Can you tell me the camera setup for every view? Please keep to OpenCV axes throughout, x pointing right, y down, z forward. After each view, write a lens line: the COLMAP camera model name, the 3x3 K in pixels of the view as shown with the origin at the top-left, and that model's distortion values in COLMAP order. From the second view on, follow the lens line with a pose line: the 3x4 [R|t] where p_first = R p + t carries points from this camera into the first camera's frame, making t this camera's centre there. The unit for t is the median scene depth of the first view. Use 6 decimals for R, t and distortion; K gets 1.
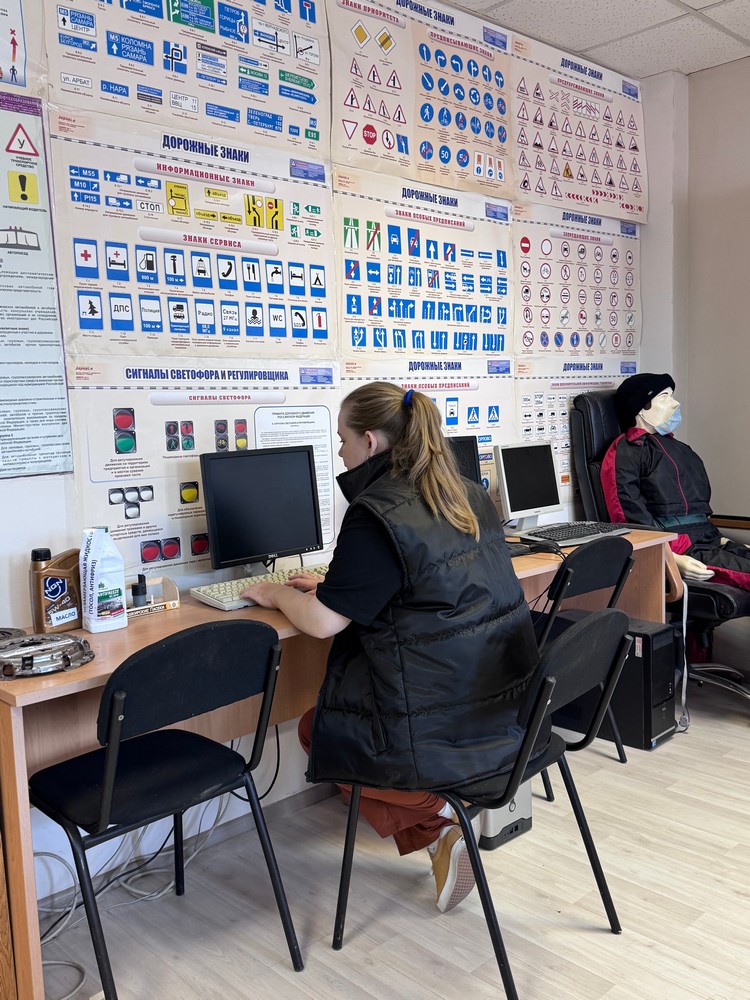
lens RADIAL K [[915.1, 0, 365.8], [0, 915.1, 485.1], [0, 0, 1]] dist [0.110601, 0.000000]
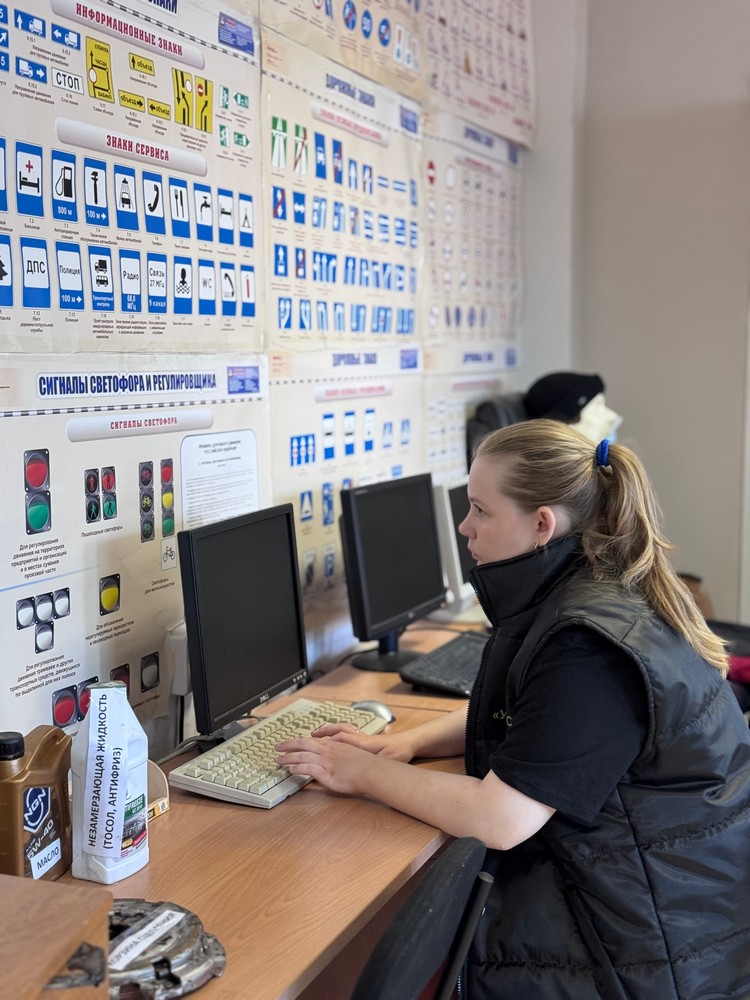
lens RADIAL K [[1411.7, 0, 376.8], [0, 1411.7, 491.4], [0, 0, 1]] dist [0.143098, 0.000000]
pose [[0.907033, -0.011896, 0.420891, -0.408287], [0.009485, 0.999924, 0.007820, -0.059827], [-0.420952, -0.003101, 0.907078, 0.147083]]
